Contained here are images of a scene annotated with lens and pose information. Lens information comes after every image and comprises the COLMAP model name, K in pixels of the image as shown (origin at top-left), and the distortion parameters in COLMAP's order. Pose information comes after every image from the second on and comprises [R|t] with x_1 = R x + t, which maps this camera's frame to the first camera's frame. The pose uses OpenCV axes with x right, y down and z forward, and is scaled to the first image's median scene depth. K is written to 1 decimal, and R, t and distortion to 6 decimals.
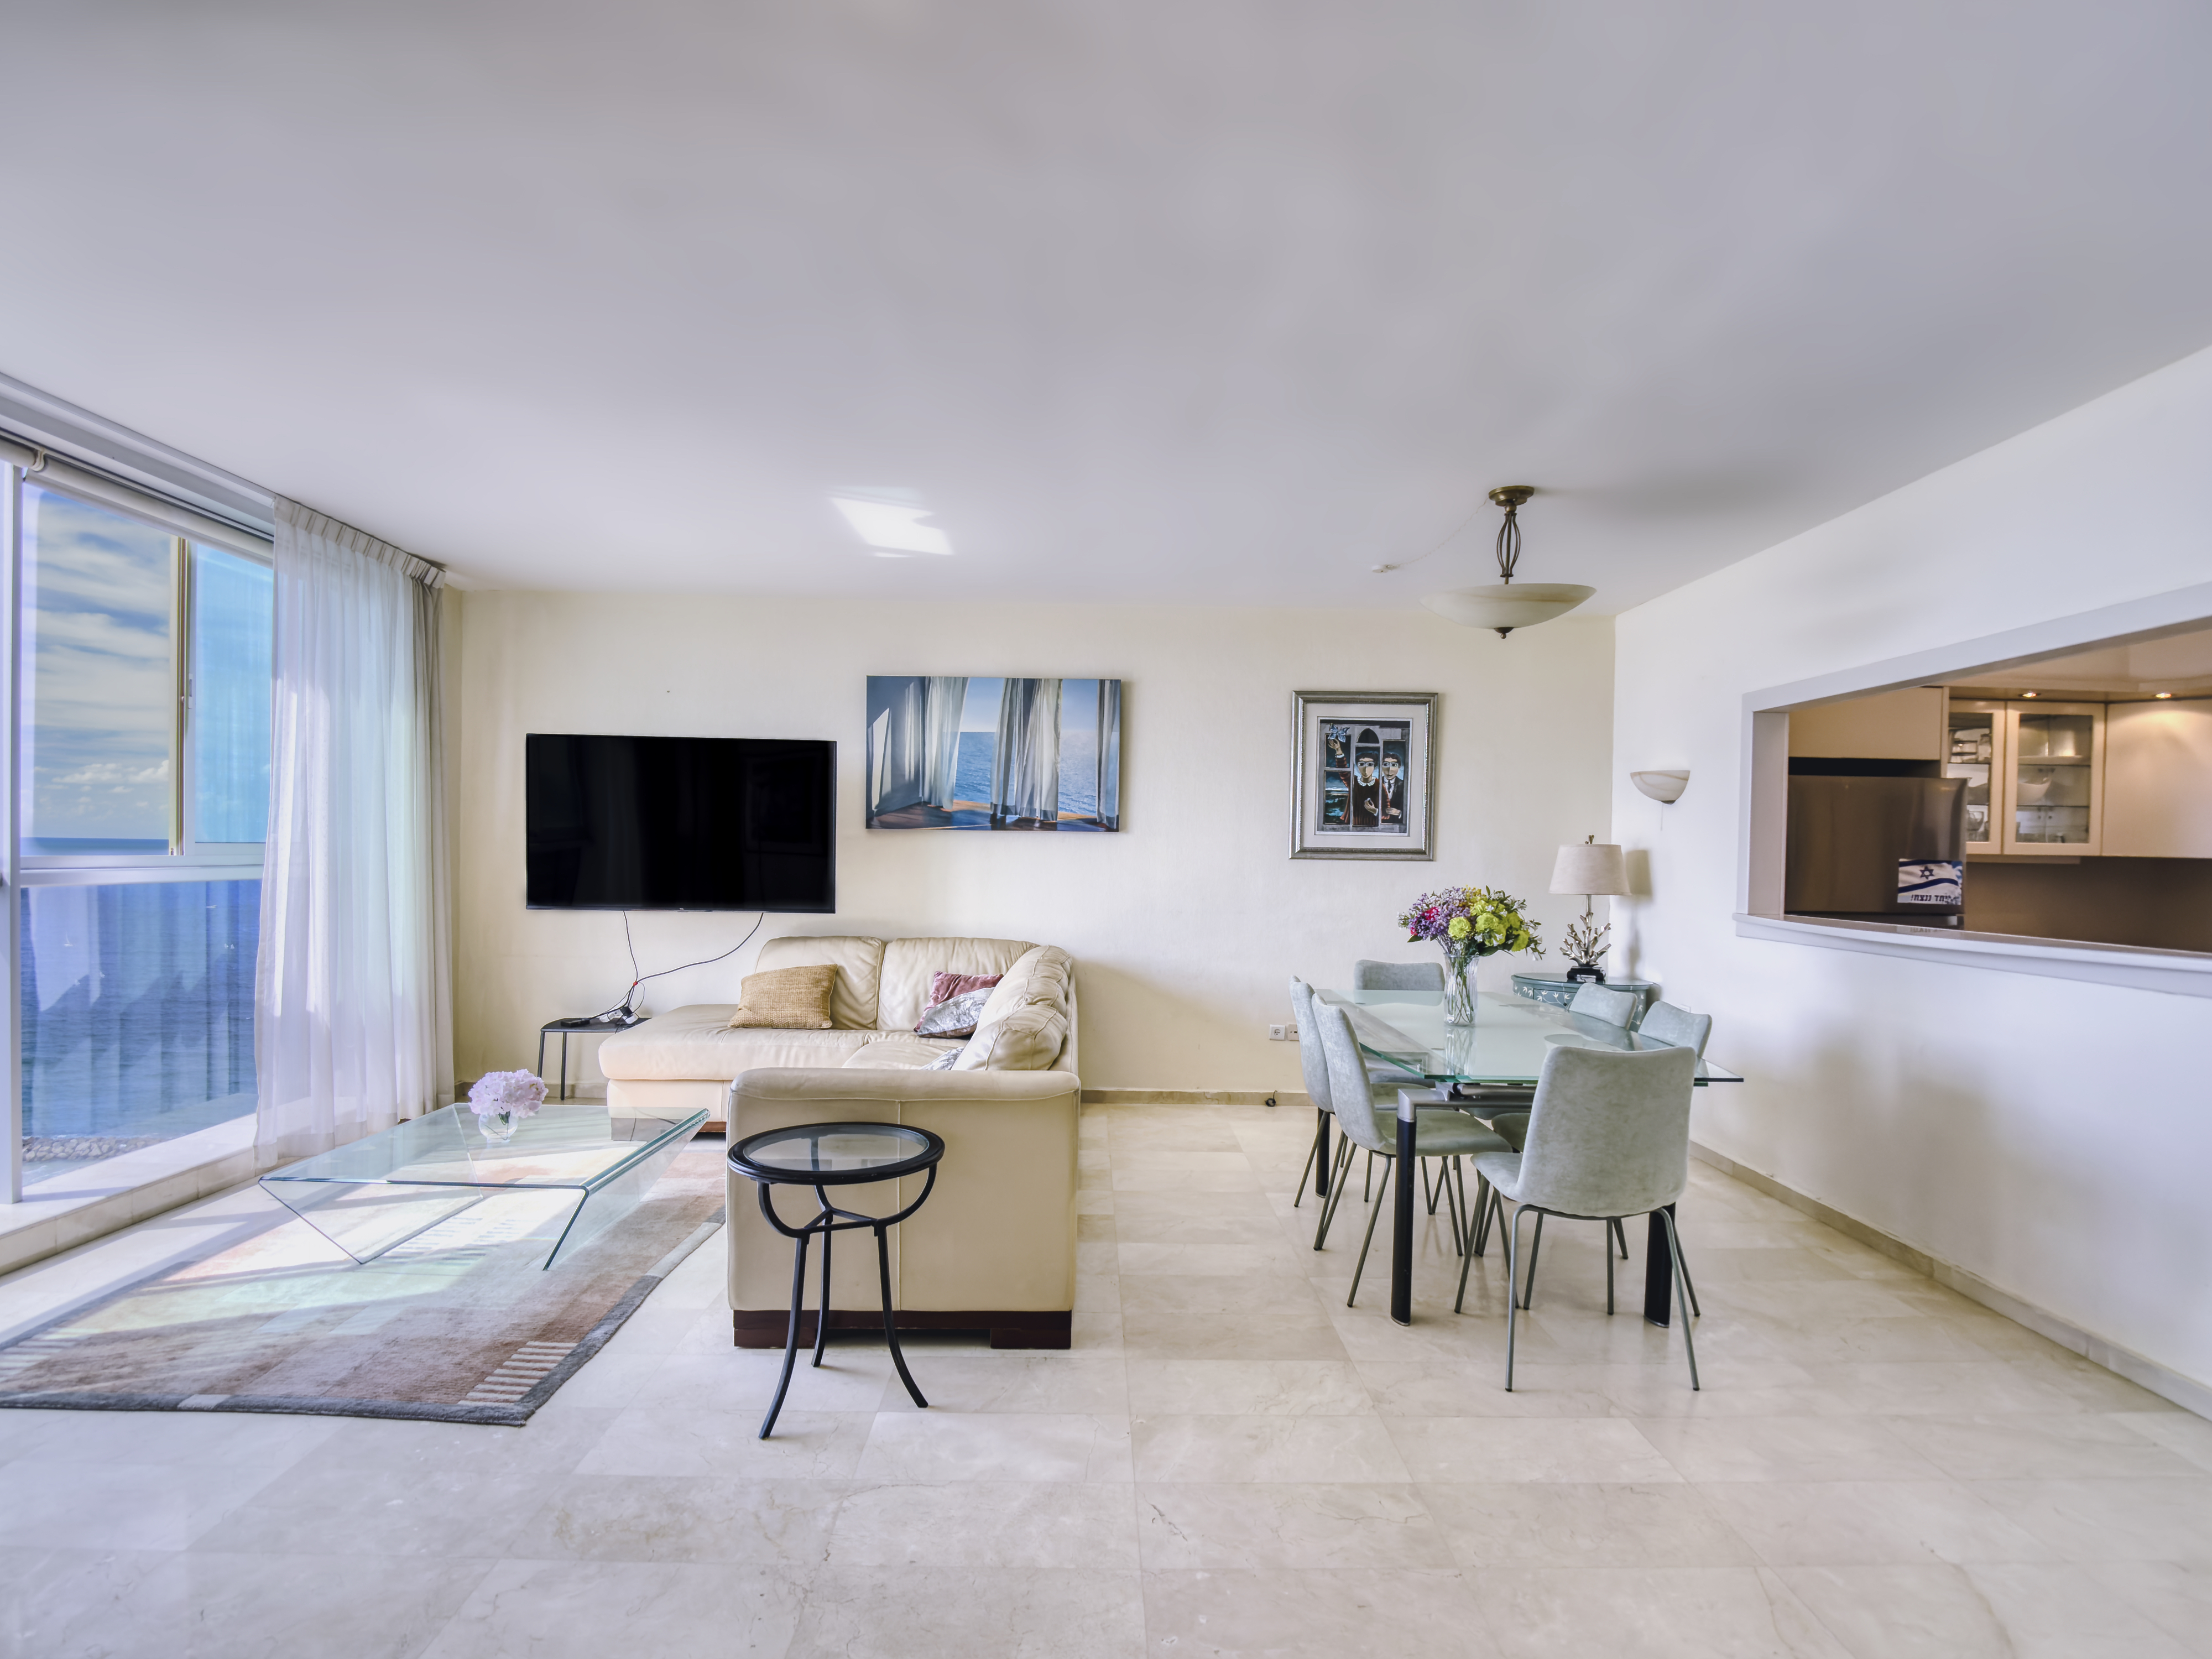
lens RADIAL K [[1153.4, 0, 1105.0], [0, 1153.4, 855.4], [0, 0, 1]] dist [-0.016723, -0.007572]
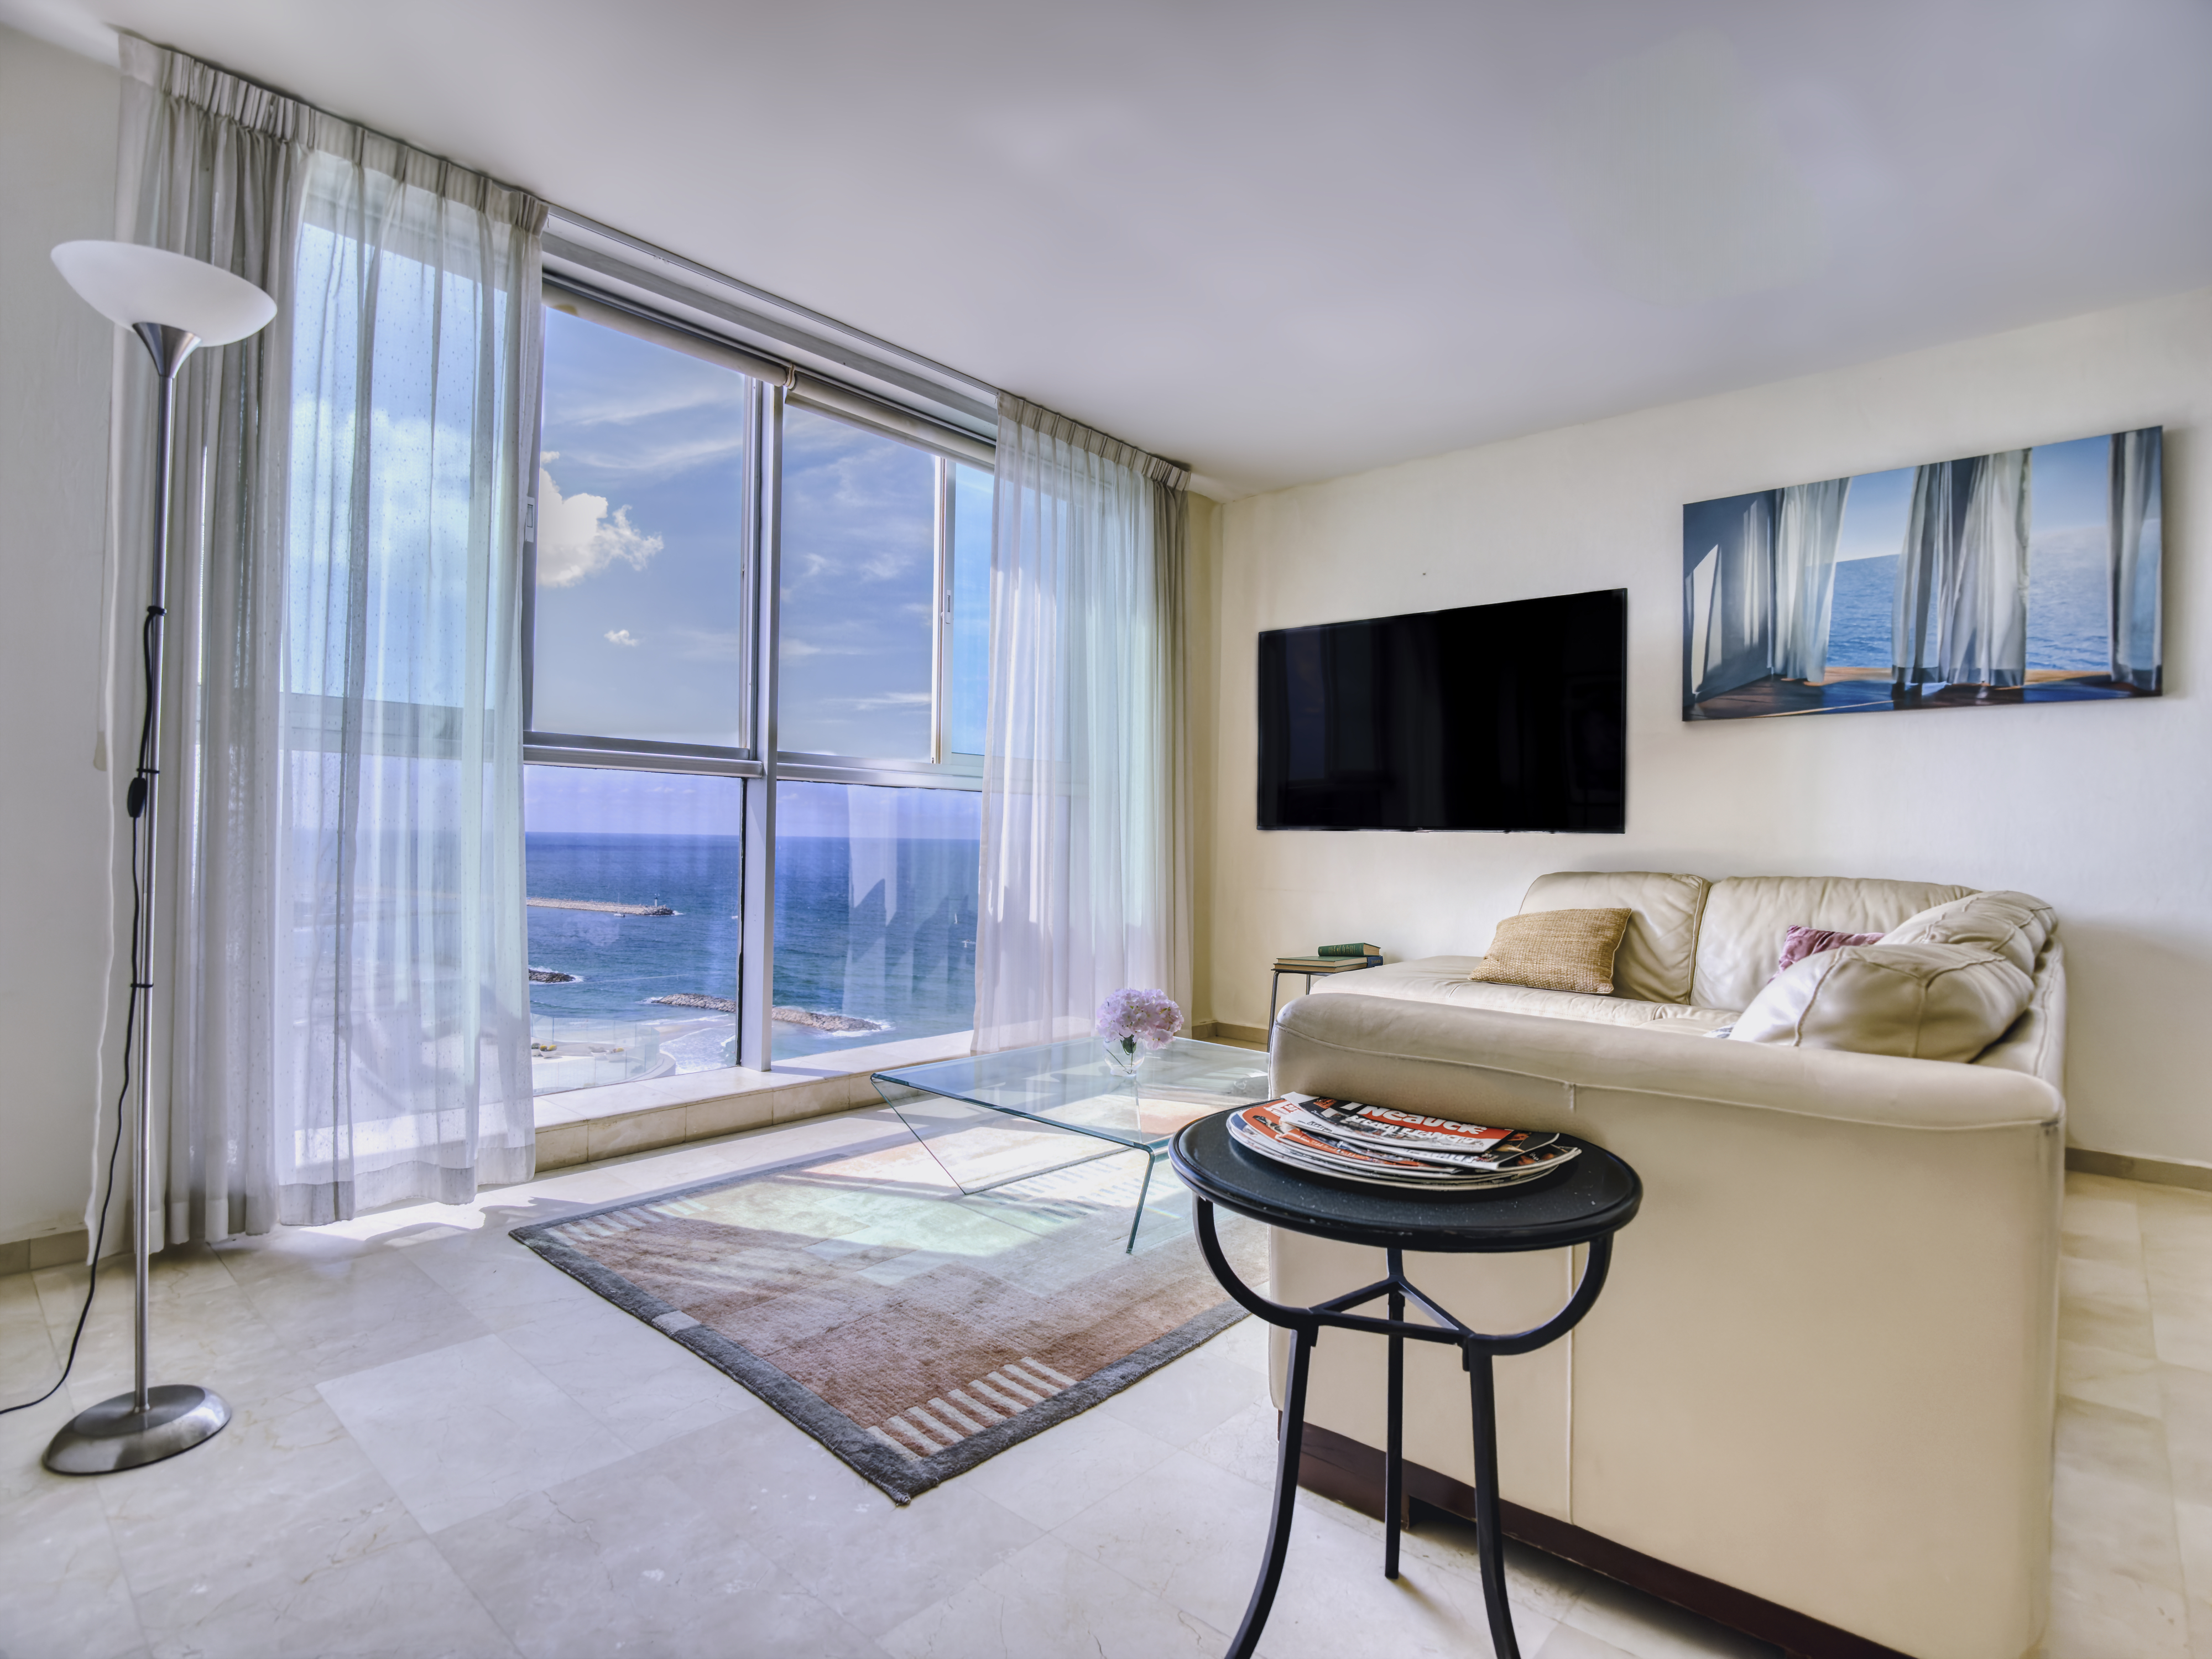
lens RADIAL K [[1153.4, 0, 1088.2], [0, 1153.4, 825.0], [0, 0, 1]] dist [-0.016723, -0.007572]
pose [[0.737638, -0.005847, -0.675171, -0.002740], [-0.007303, 0.999835, -0.016638, 0.059419], [0.675156, 0.017204, 0.737474, 0.262305]]
